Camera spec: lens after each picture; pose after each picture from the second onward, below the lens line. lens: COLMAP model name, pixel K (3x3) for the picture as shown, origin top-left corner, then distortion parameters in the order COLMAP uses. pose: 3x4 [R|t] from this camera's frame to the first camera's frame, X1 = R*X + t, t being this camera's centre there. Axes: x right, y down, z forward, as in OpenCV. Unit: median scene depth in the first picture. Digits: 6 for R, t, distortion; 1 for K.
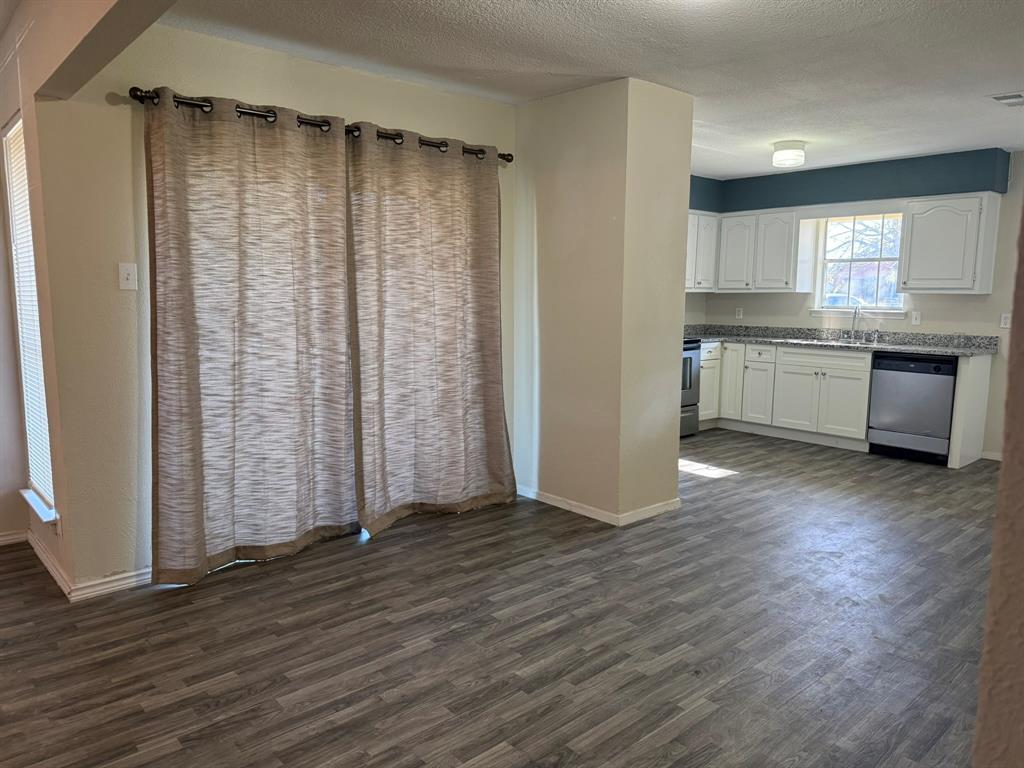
lens RADIAL K [[717.7, 0, 512.0], [0, 717.7, 384.0], [0, 0, 1]] dist [0.071706, -0.092597]
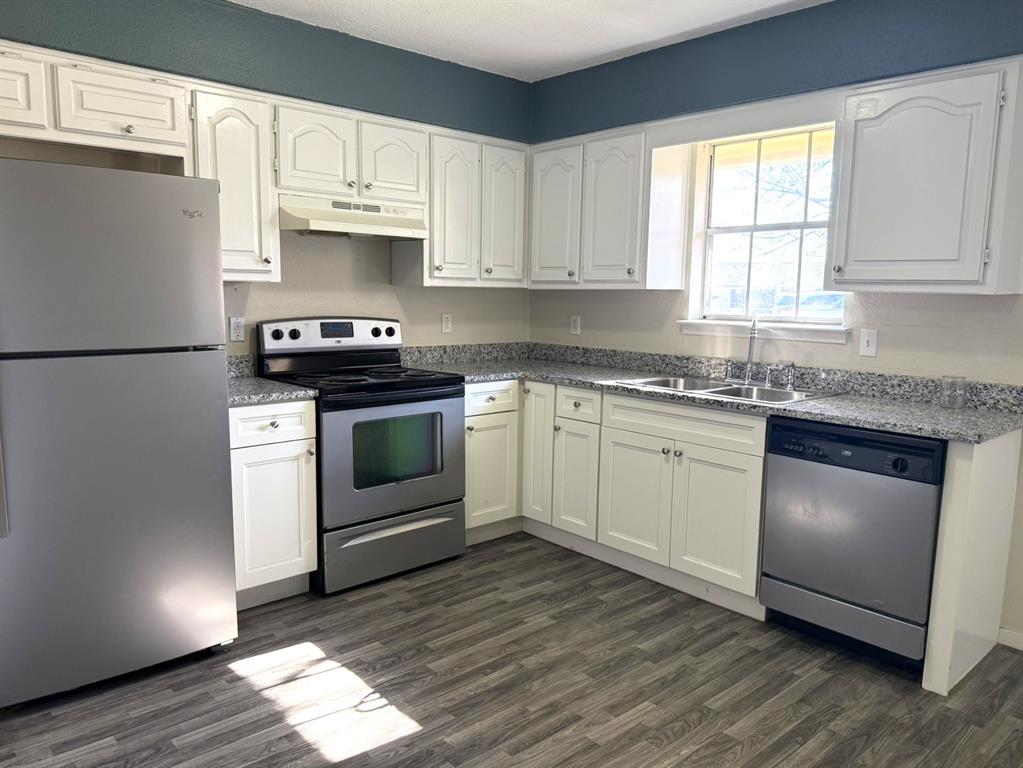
lens RADIAL K [[754.2, 0, 516.8], [0, 754.2, 392.2], [0, 0, 1]] dist [0.096922, -0.110116]
pose [[0.999718, 0.008677, 0.022116, 0.272593], [-0.008766, 0.999954, 0.003948, -0.050323], [-0.022081, -0.004141, 0.999748, 0.431285]]
